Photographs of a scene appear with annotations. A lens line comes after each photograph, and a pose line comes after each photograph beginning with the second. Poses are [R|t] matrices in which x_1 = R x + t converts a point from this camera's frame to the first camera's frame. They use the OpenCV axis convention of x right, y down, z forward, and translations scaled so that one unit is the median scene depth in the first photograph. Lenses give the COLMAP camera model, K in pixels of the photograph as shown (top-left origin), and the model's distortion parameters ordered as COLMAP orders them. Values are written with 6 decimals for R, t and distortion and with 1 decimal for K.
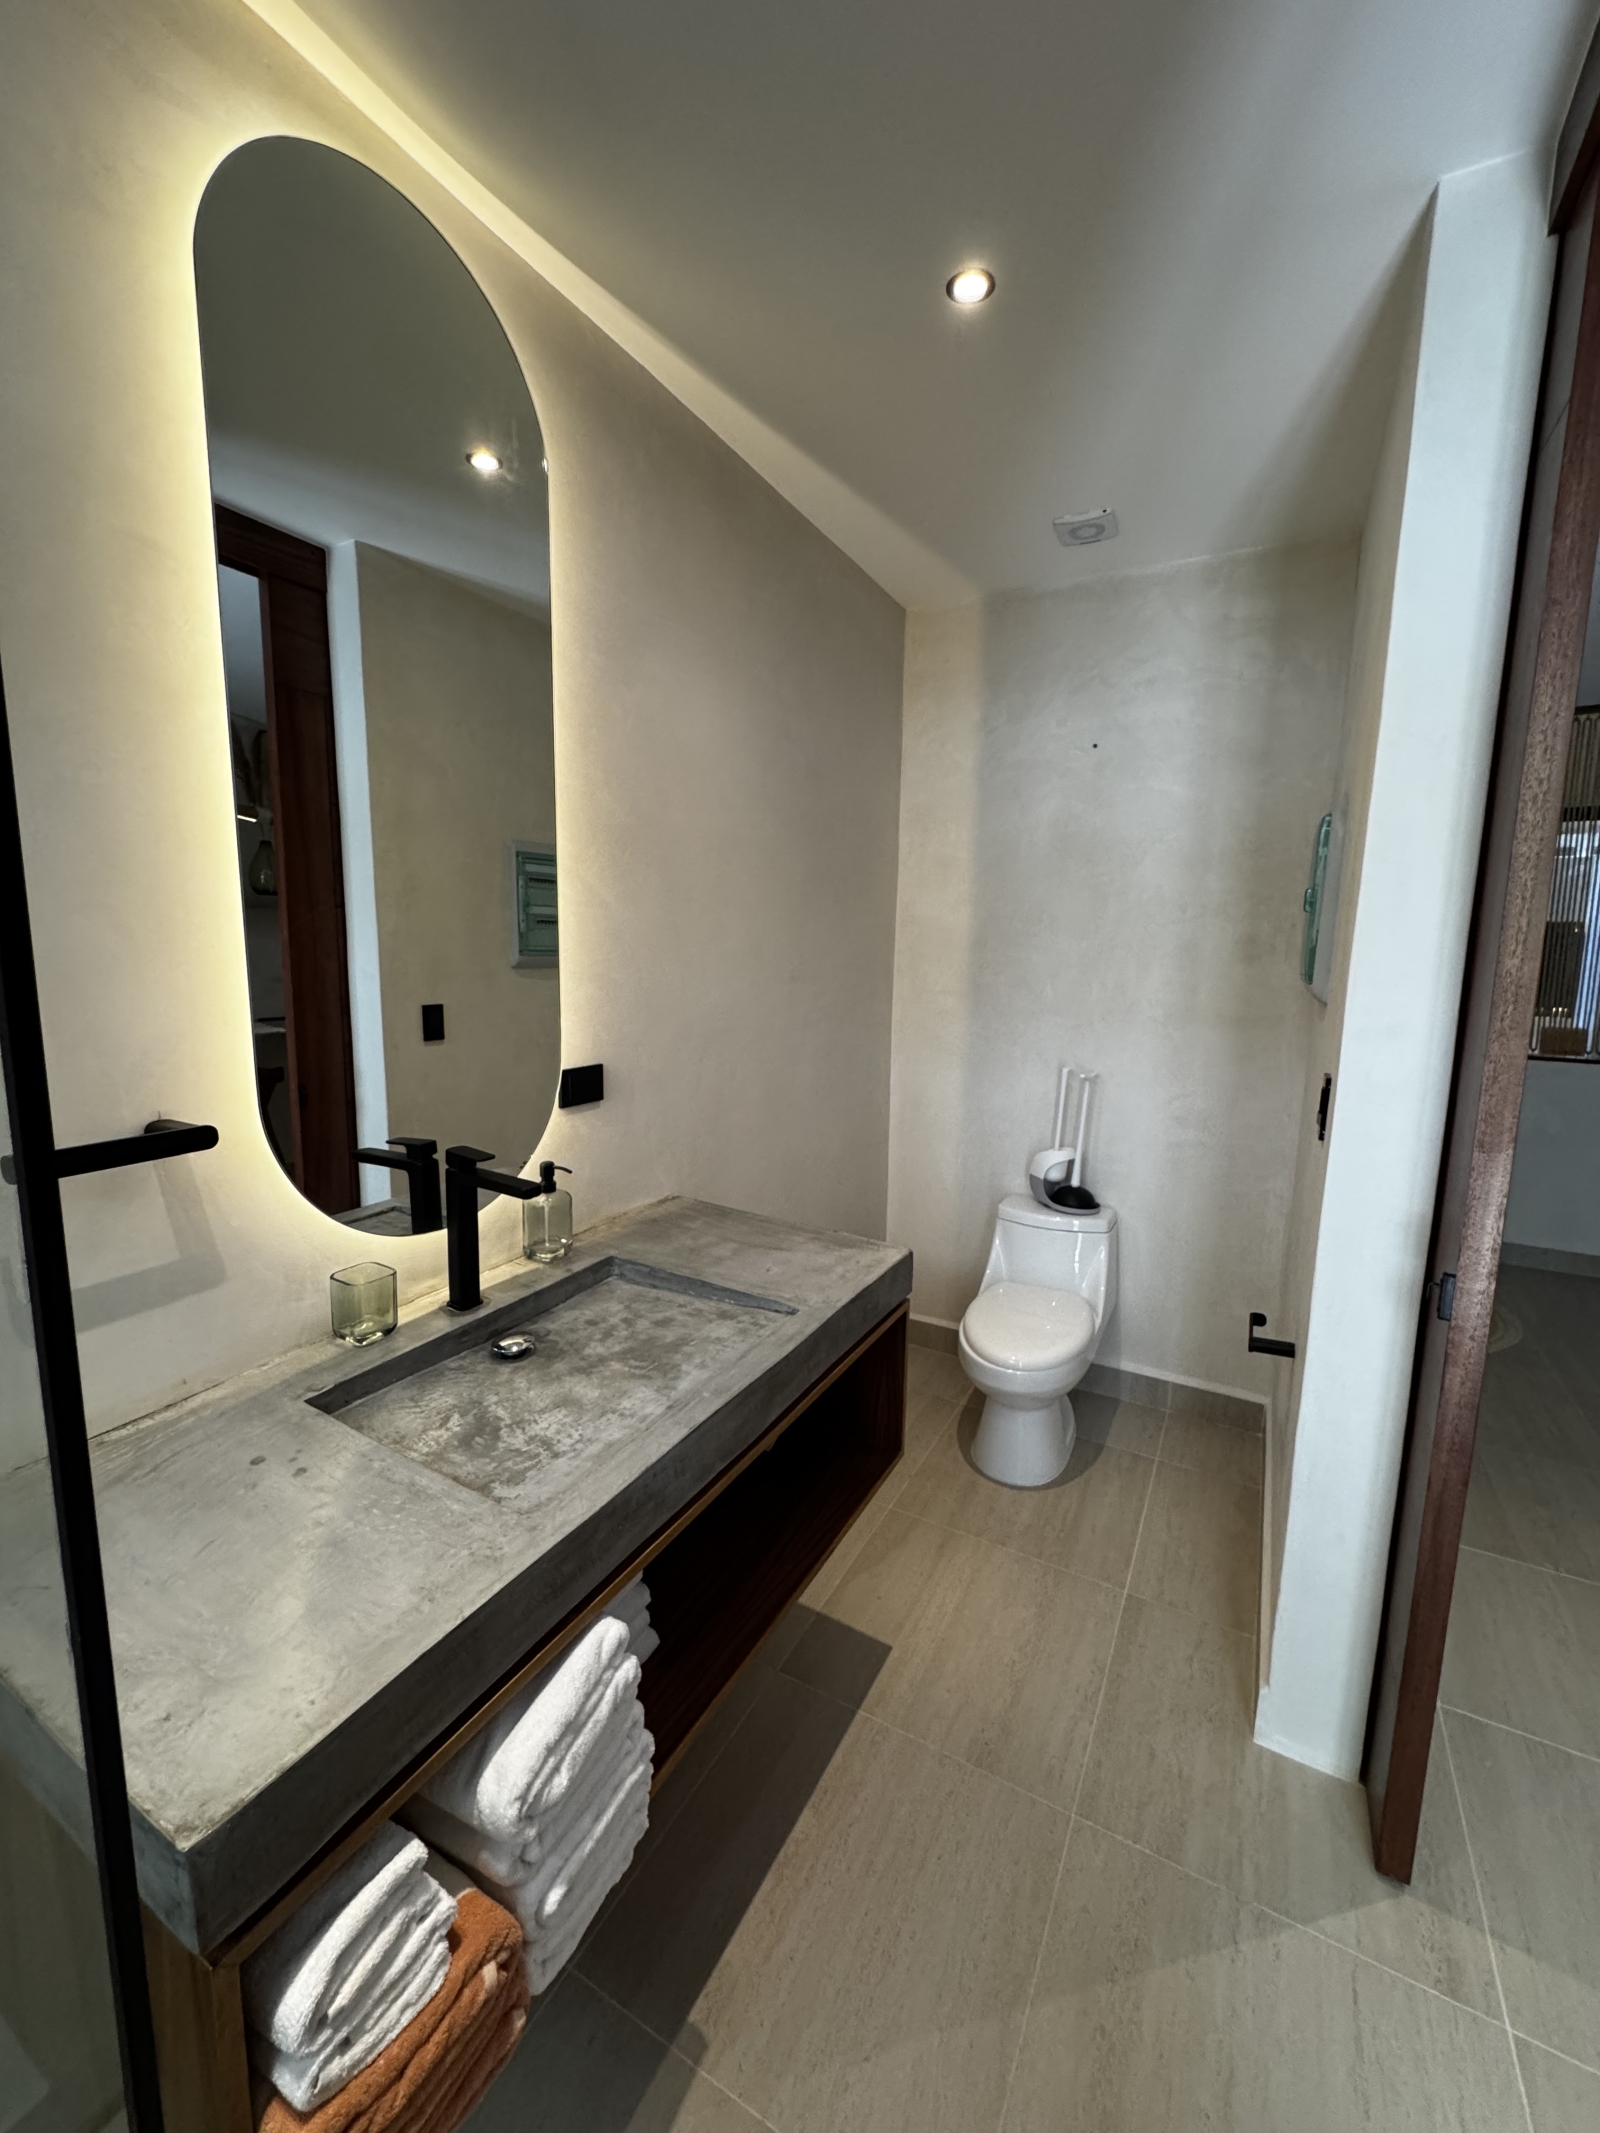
lens RADIAL K [[853.4, 0, 797.9], [0, 853.4, 1067.2], [0, 0, 1]] dist [-0.002145, 0.000085]
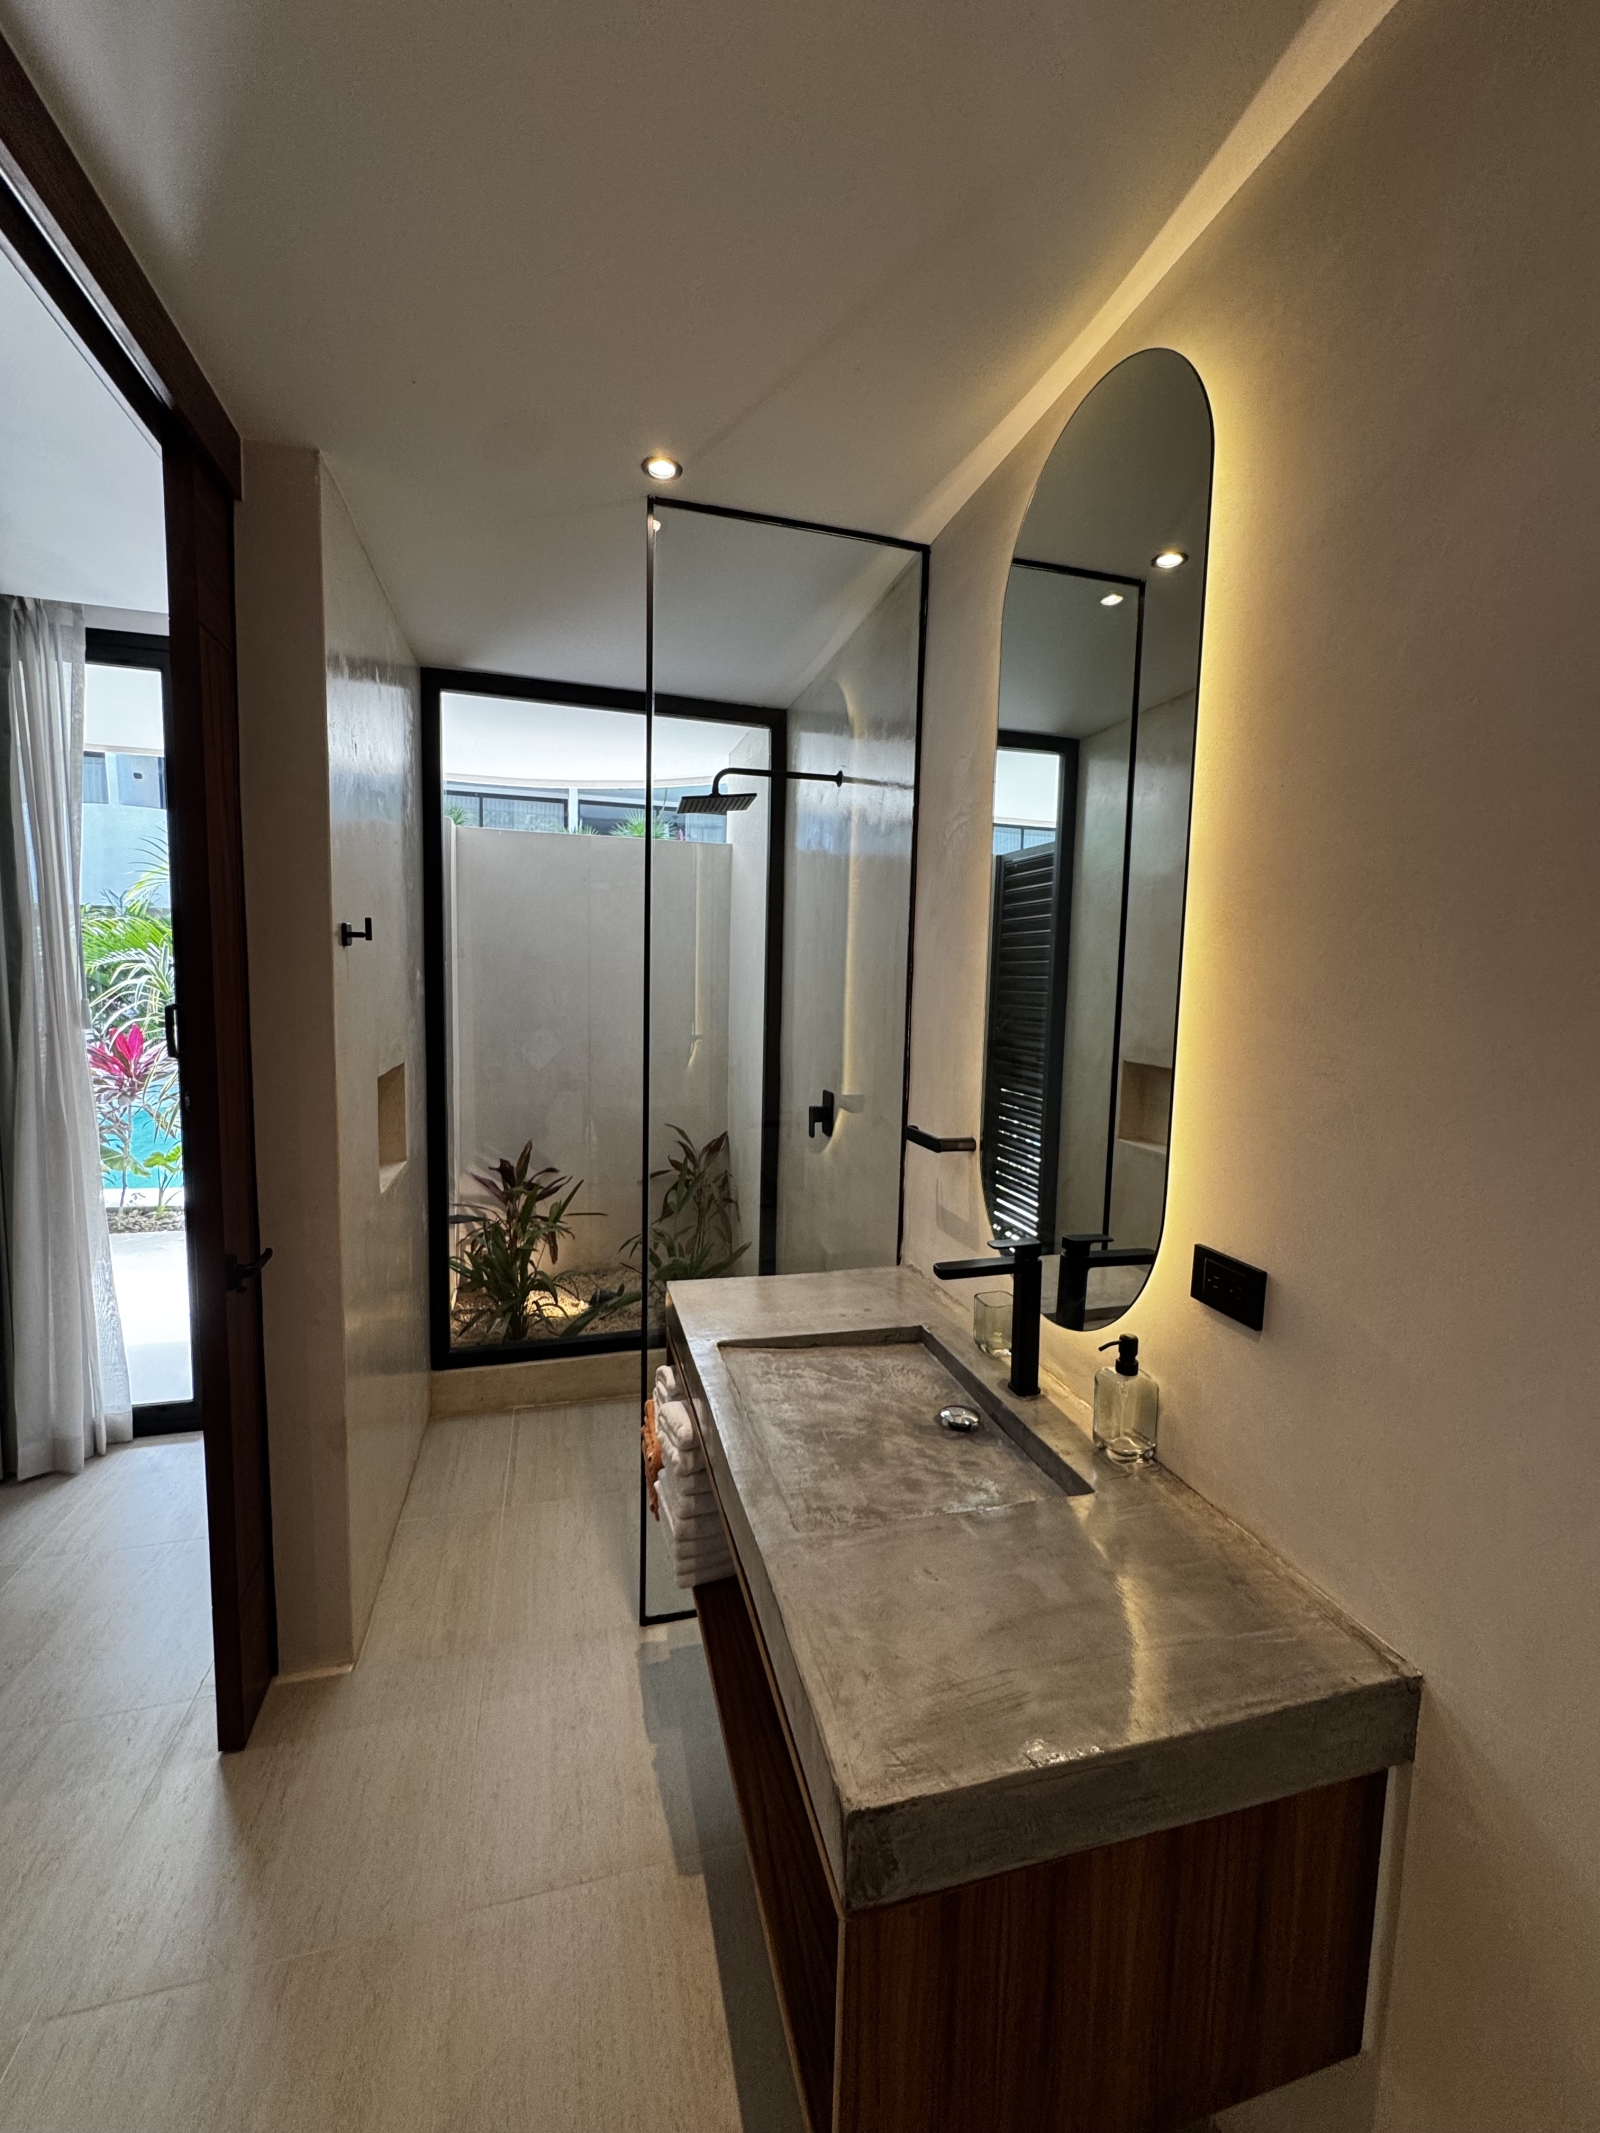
lens RADIAL K [[853.4, 0, 804.2], [0, 853.4, 1066.0], [0, 0, 1]] dist [-0.002145, 0.000085]
pose [[-0.709377, 0.032572, -0.704076, 0.539212], [-0.141450, 0.972030, 0.187483, -0.273743], [0.690490, 0.232588, -0.684929, 1.476614]]
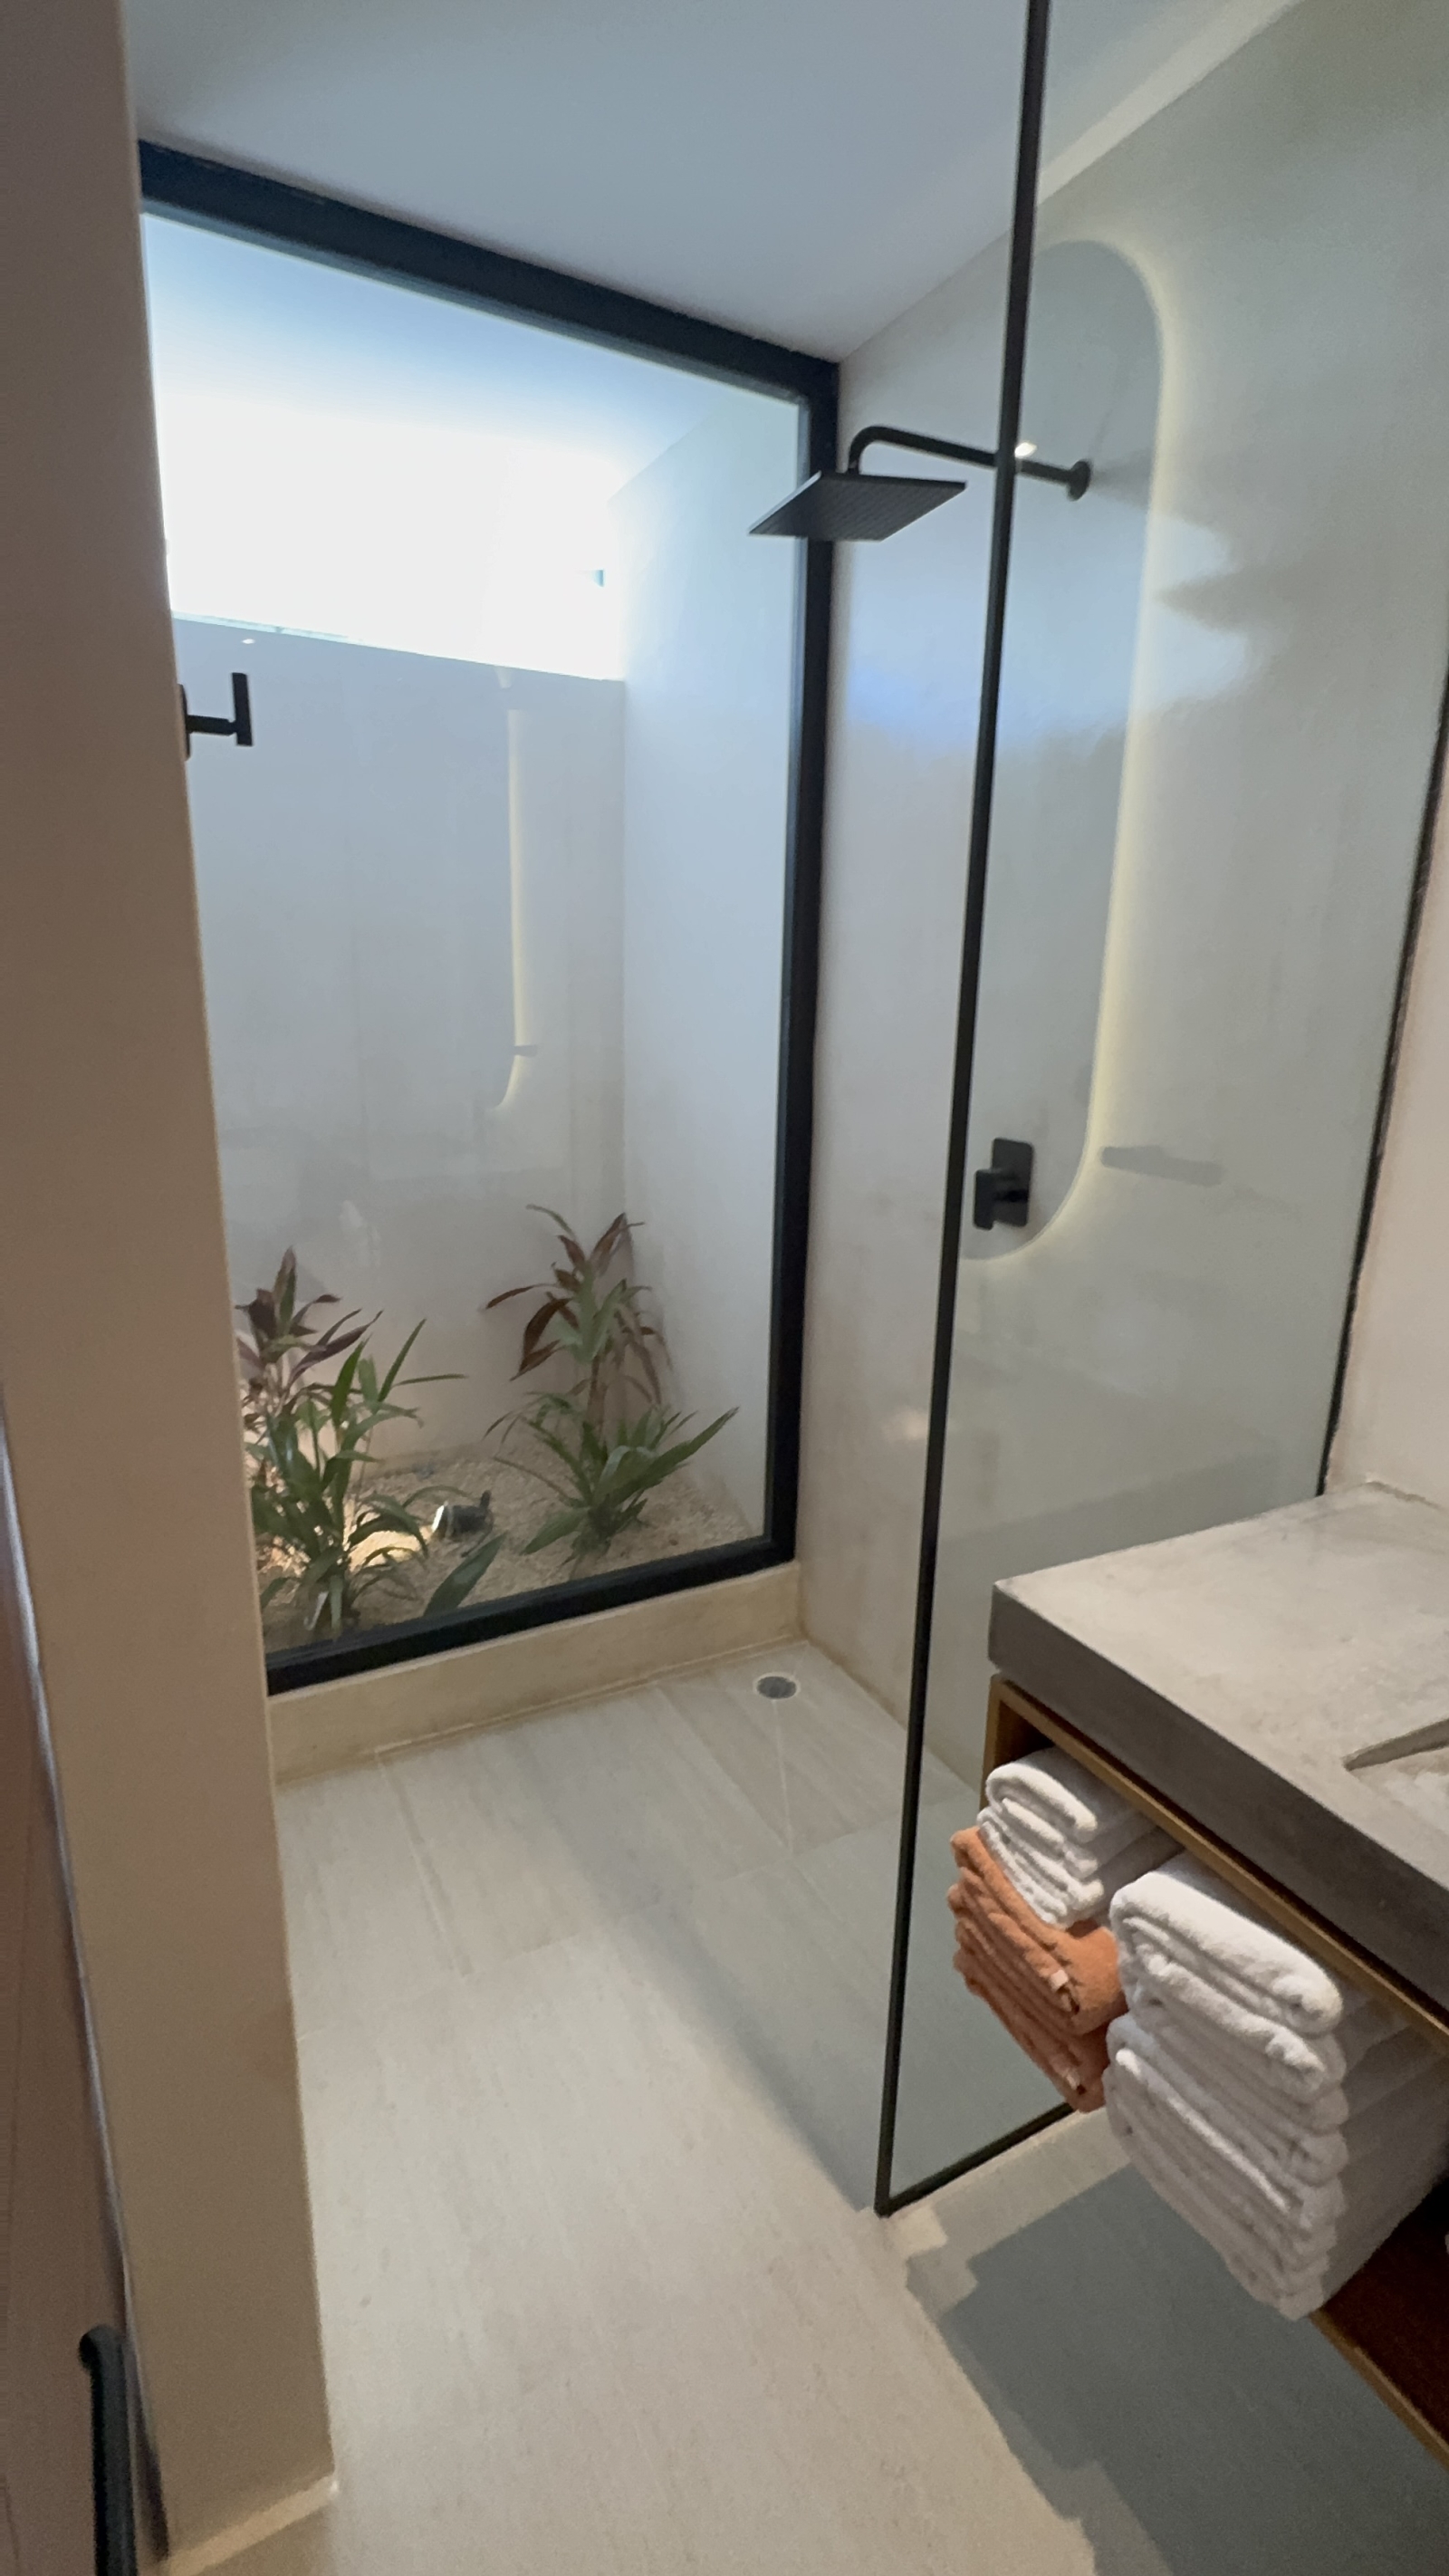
lens RADIAL K [[1180.2, 0, 723.7], [0, 1180.2, 1288.8], [0, 0, 1]] dist [-0.001636, 0.000578]
pose [[-0.548345, 0.181704, -0.816273, 0.503326], [-0.153372, 0.937699, 0.311764, -0.073296], [0.822067, 0.296148, -0.486315, 0.616493]]
